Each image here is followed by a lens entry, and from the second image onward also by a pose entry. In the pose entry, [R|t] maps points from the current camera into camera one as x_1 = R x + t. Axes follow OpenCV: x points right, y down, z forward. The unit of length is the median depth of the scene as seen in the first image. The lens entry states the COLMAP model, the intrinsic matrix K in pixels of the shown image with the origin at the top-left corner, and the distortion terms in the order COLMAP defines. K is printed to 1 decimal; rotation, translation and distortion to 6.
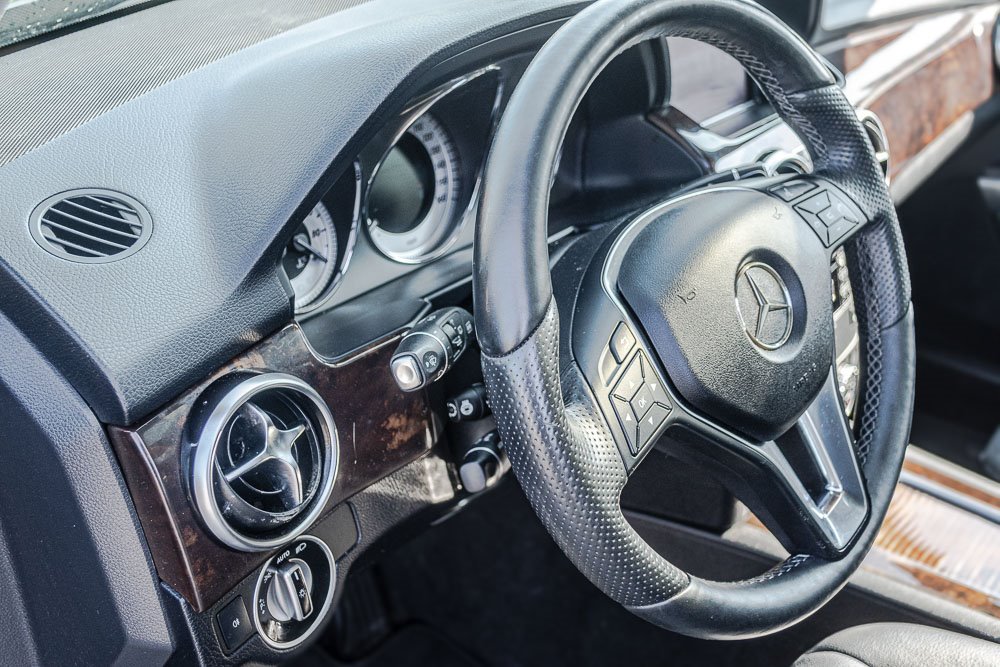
lens RADIAL K [[1016.3, 0, 500.0], [0, 1016.3, 333.5], [0, 0, 1]] dist [-0.003464, 0.001602]
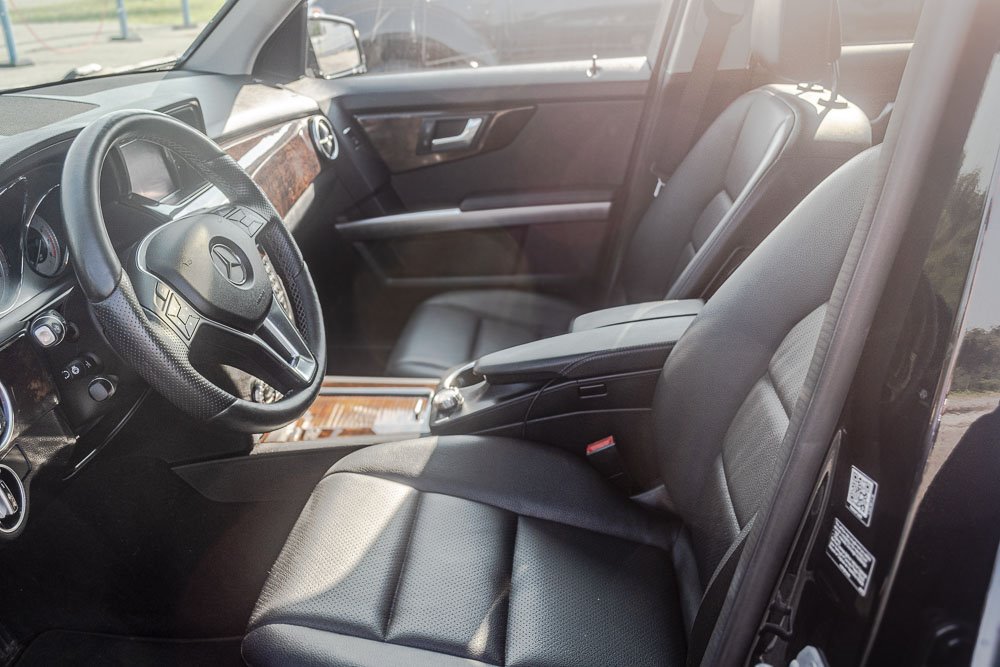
lens RADIAL K [[814.2, 0, 500.0], [0, 814.2, 333.5], [0, 0, 1]] dist [0.002714, 0.001514]
pose [[0.790396, -0.273198, 0.548305, -0.201914], [0.320187, 0.947297, 0.010442, 0.228330], [-0.522260, 0.167306, 0.836214, -0.503752]]
